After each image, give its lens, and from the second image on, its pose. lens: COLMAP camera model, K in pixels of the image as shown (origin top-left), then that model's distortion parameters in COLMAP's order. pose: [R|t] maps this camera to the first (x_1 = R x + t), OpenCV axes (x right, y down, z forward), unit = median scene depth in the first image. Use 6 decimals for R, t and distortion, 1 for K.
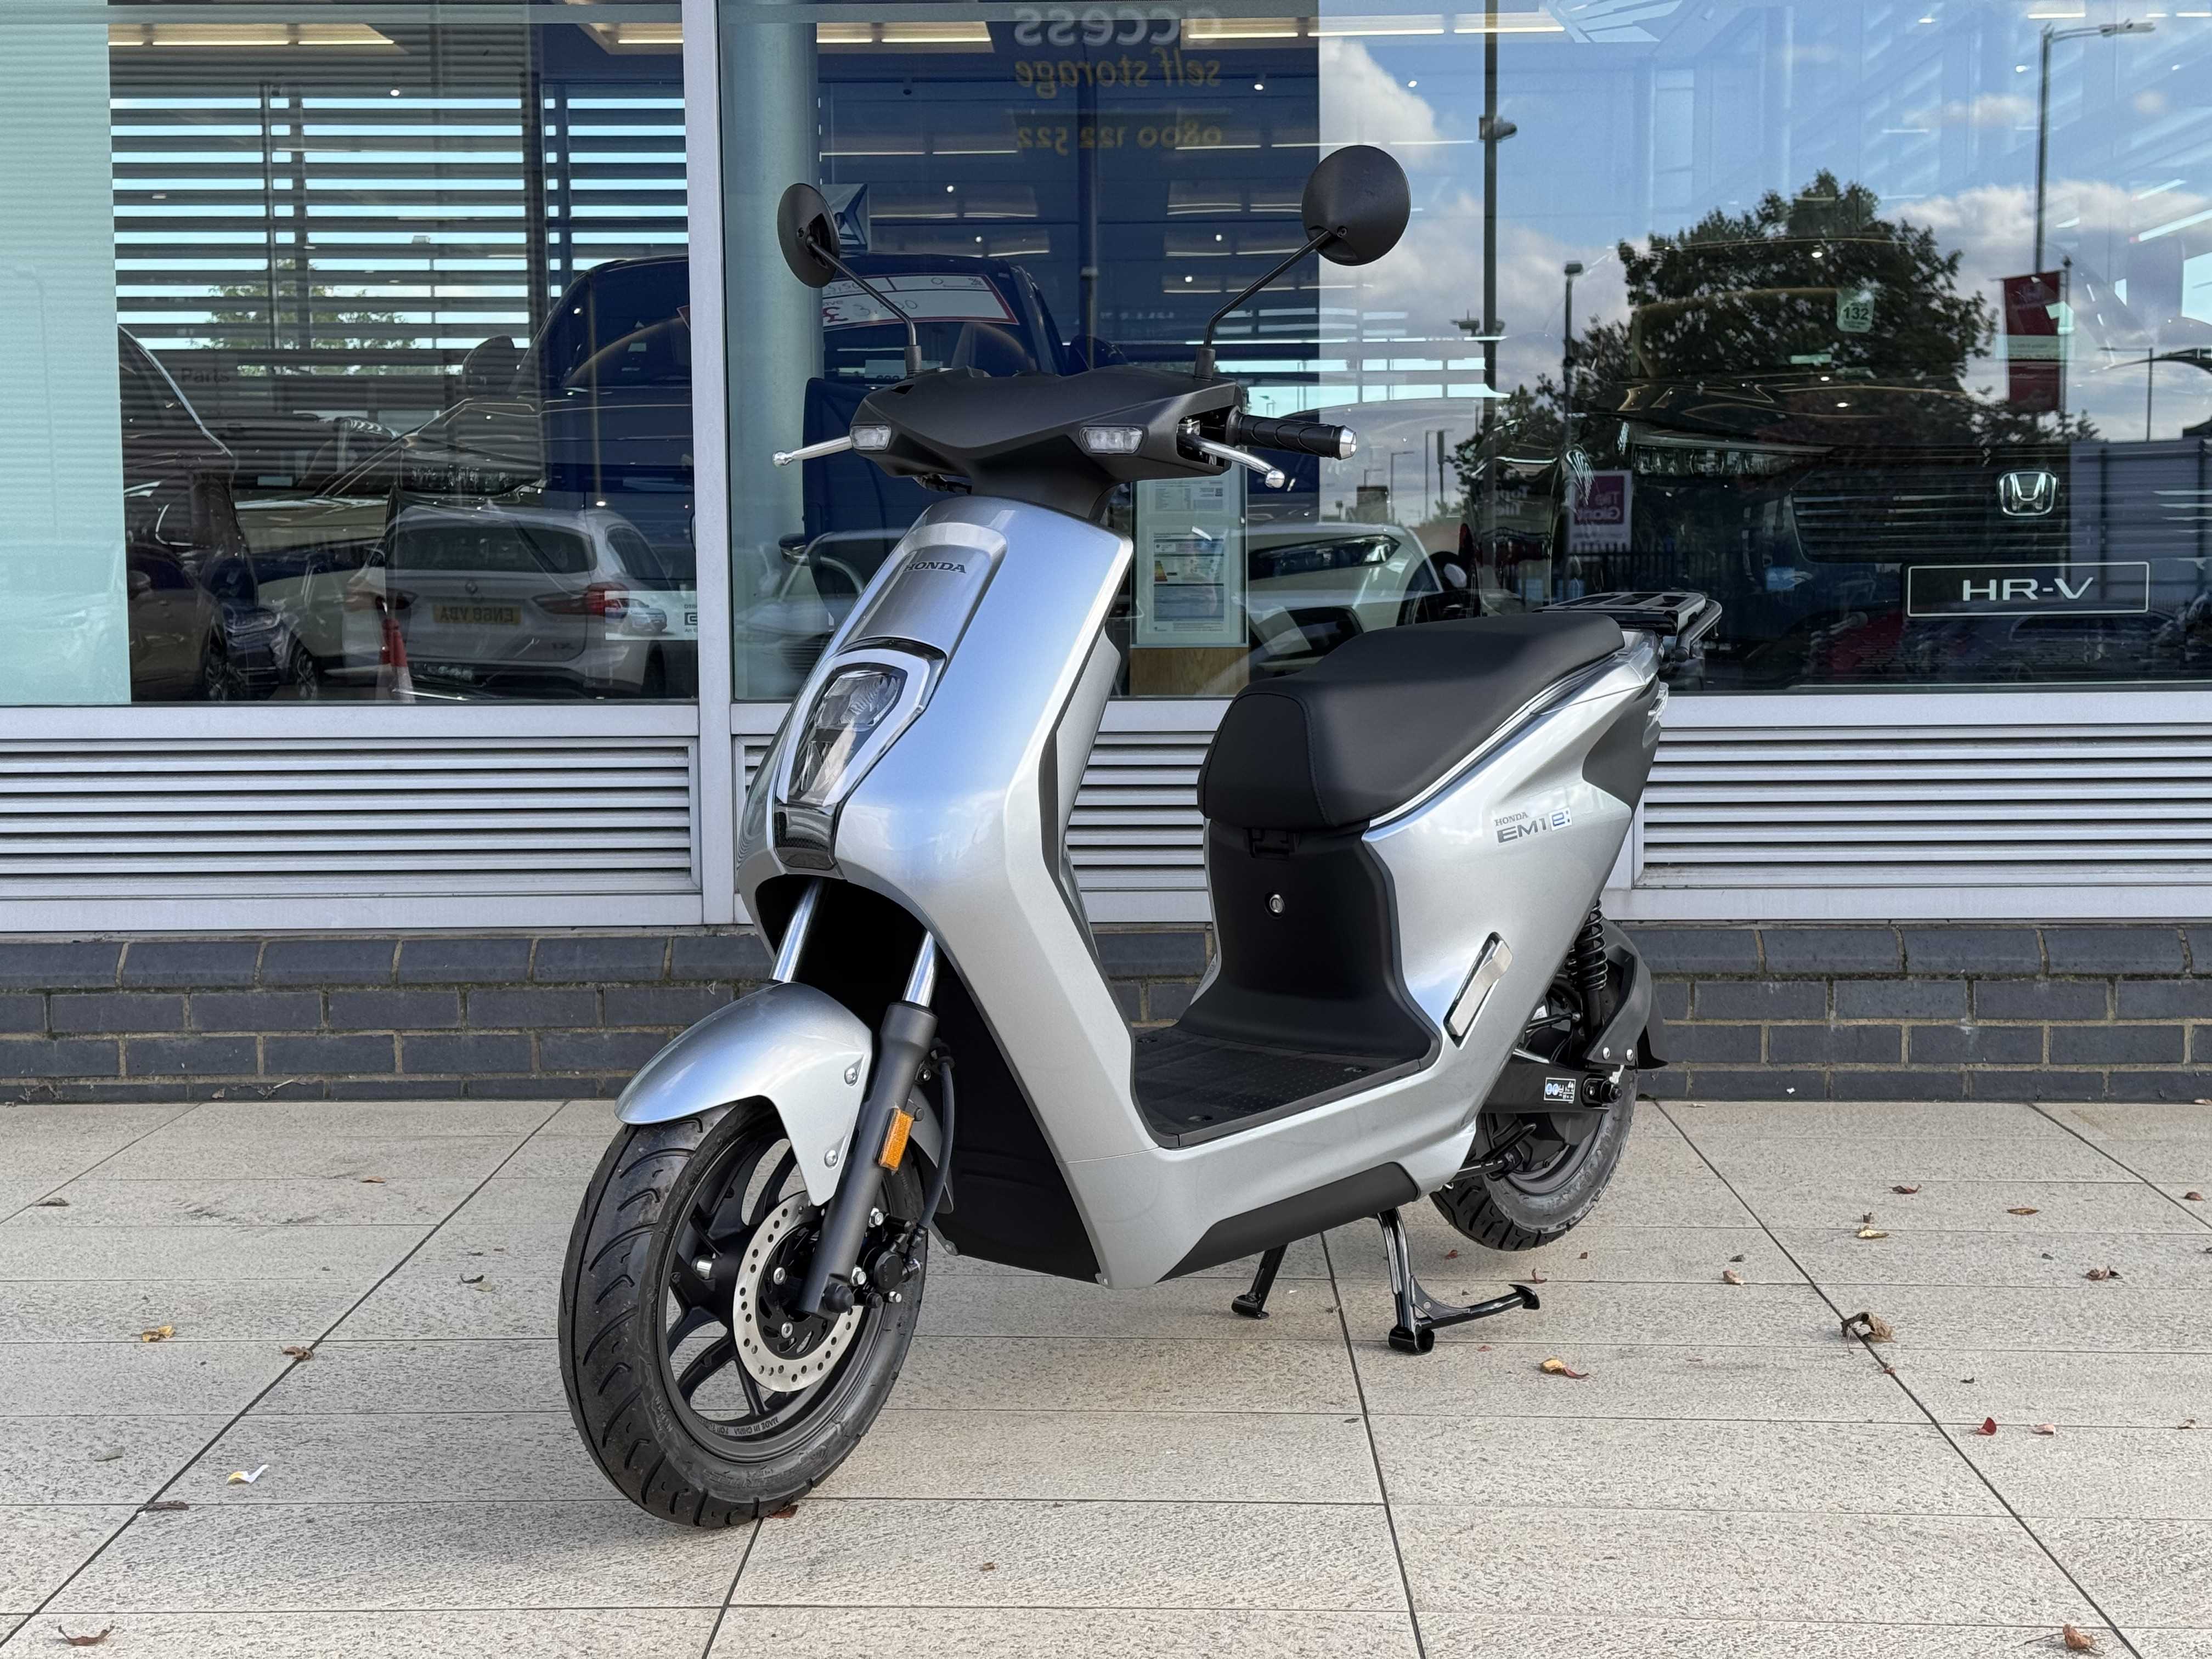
lens RADIAL K [[3083.3, 0, 1098.0], [0, 3083.3, 833.3], [0, 0, 1]] dist [0.204183, -0.406003]
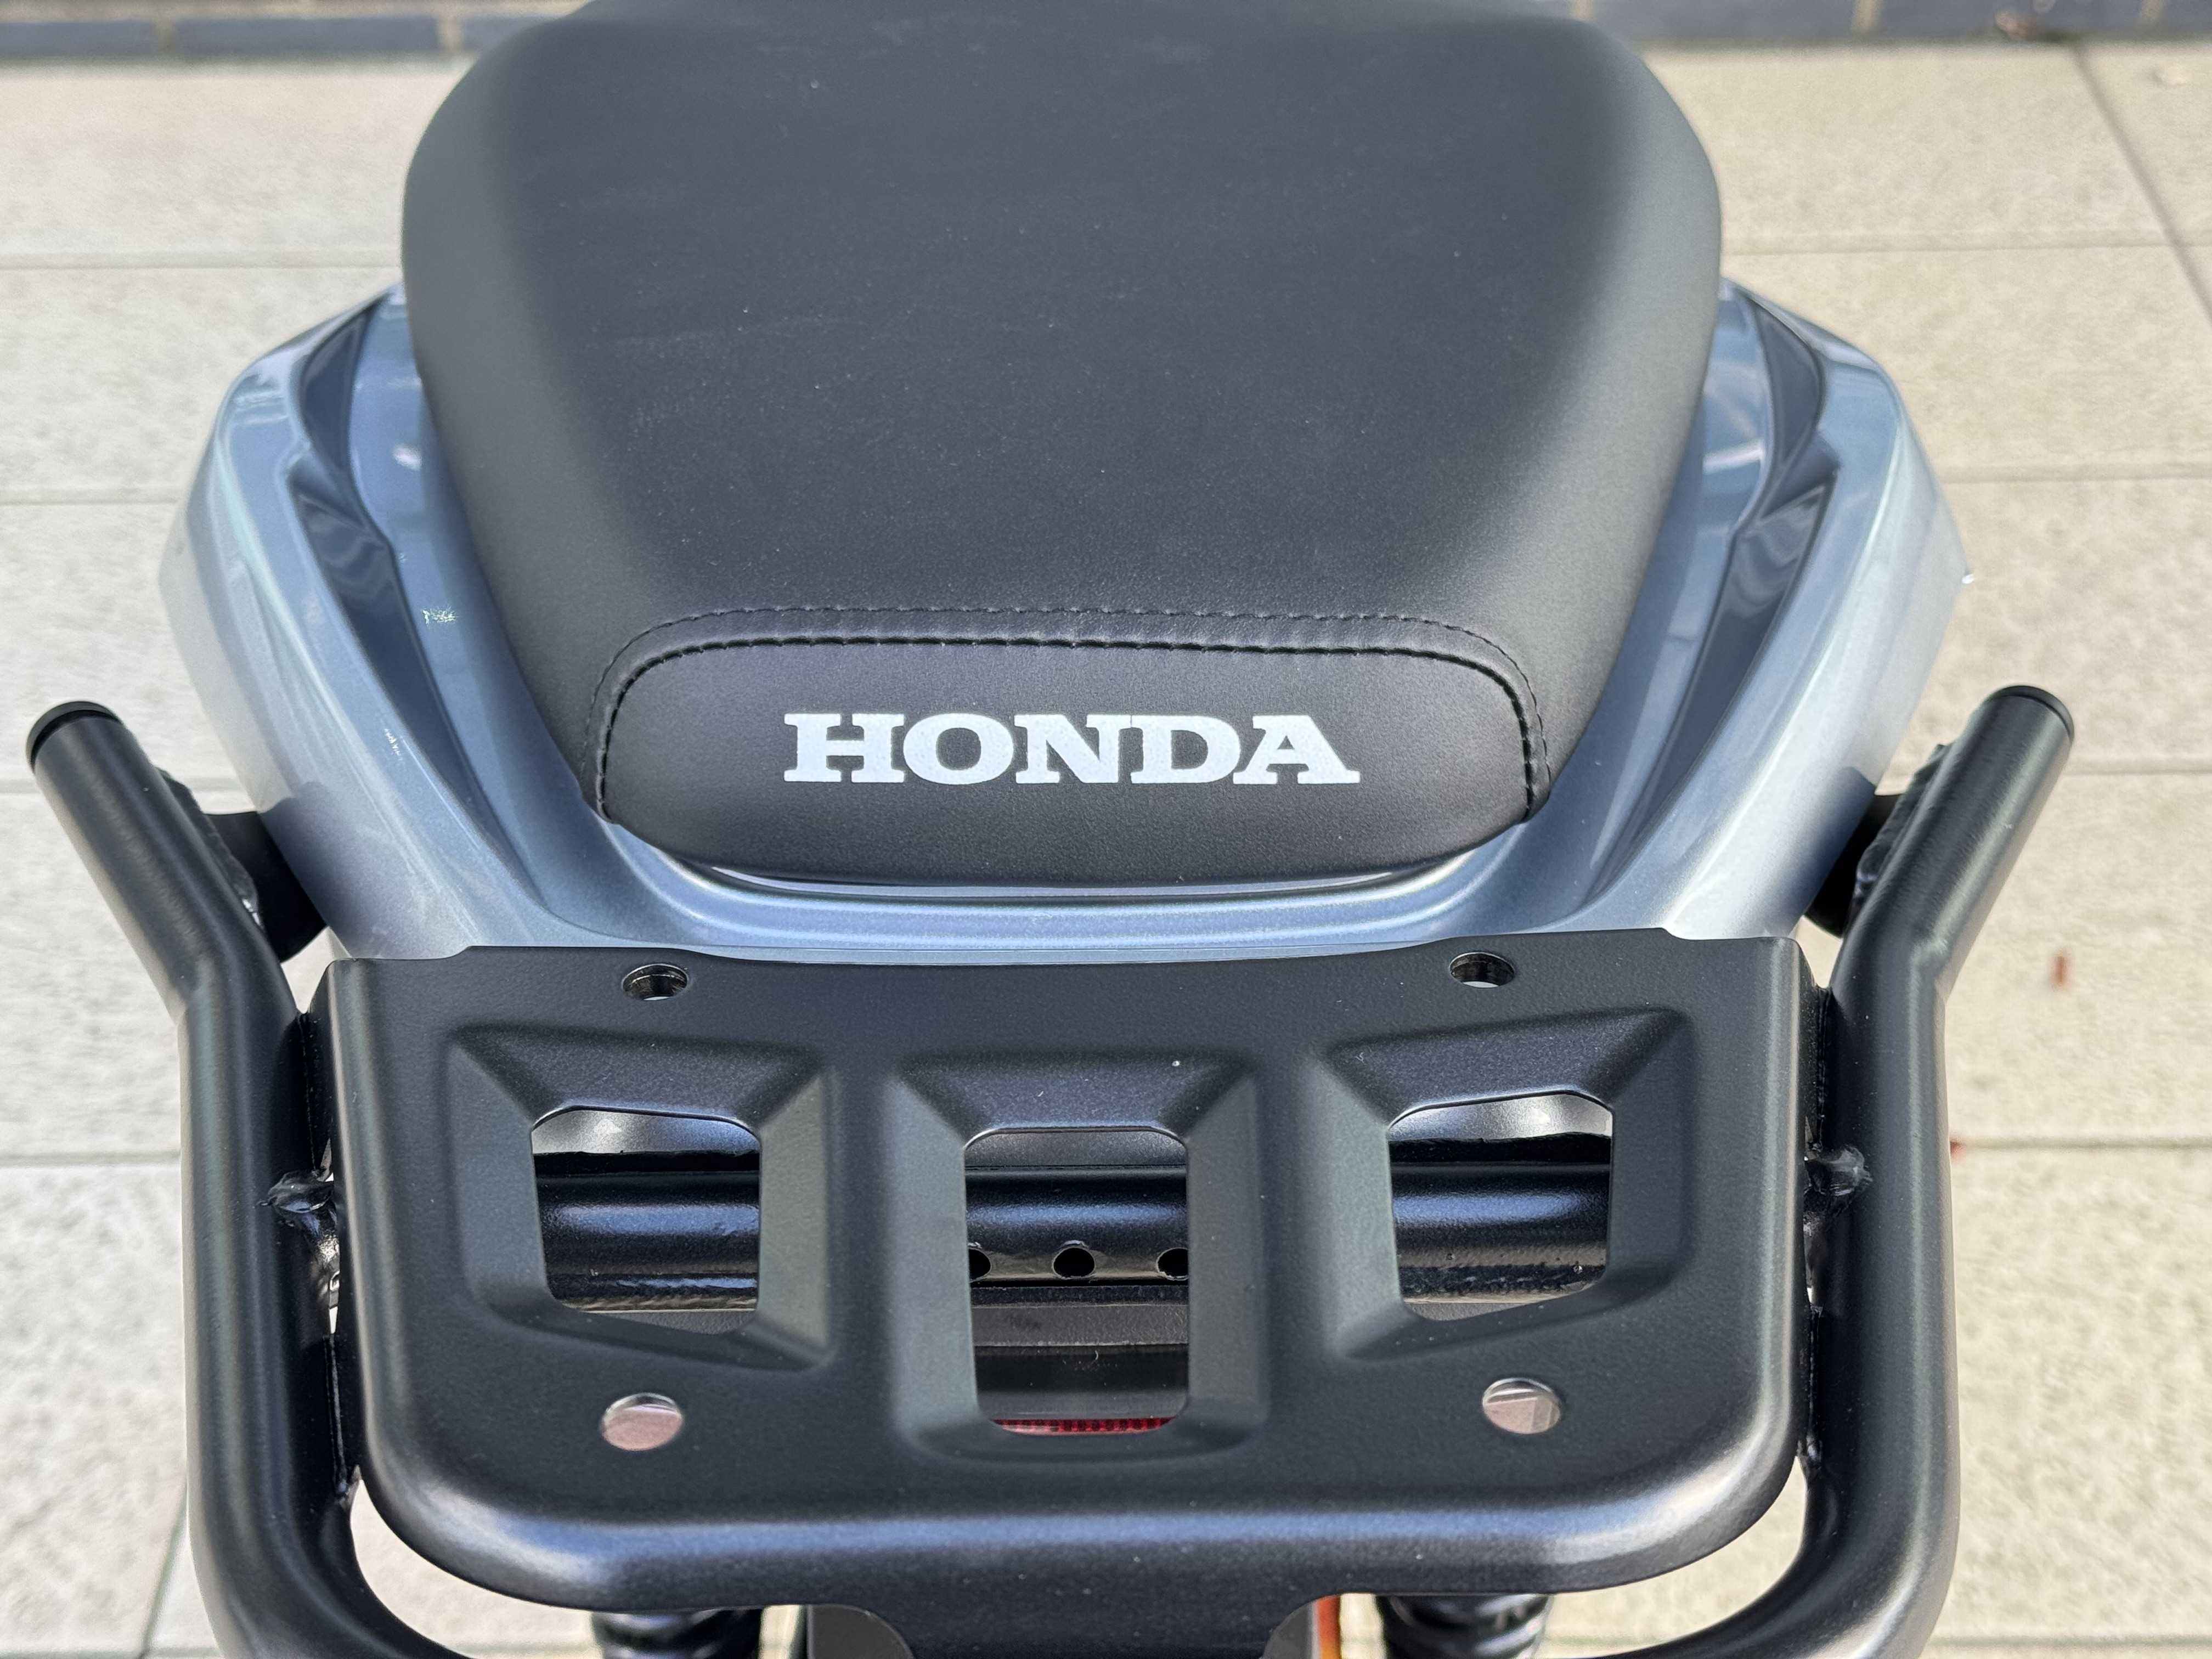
lens RADIAL K [[3083.9, 0, 1104.7], [0, 3083.9, 831.5], [0, 0, 1]] dist [0.193609, -0.348514]
pose [[0.999732, -0.018228, 0.014252, 0.018466], [0.006919, 0.823263, 0.567618, -0.092720], [-0.022080, -0.567367, 0.823169, 0.529143]]
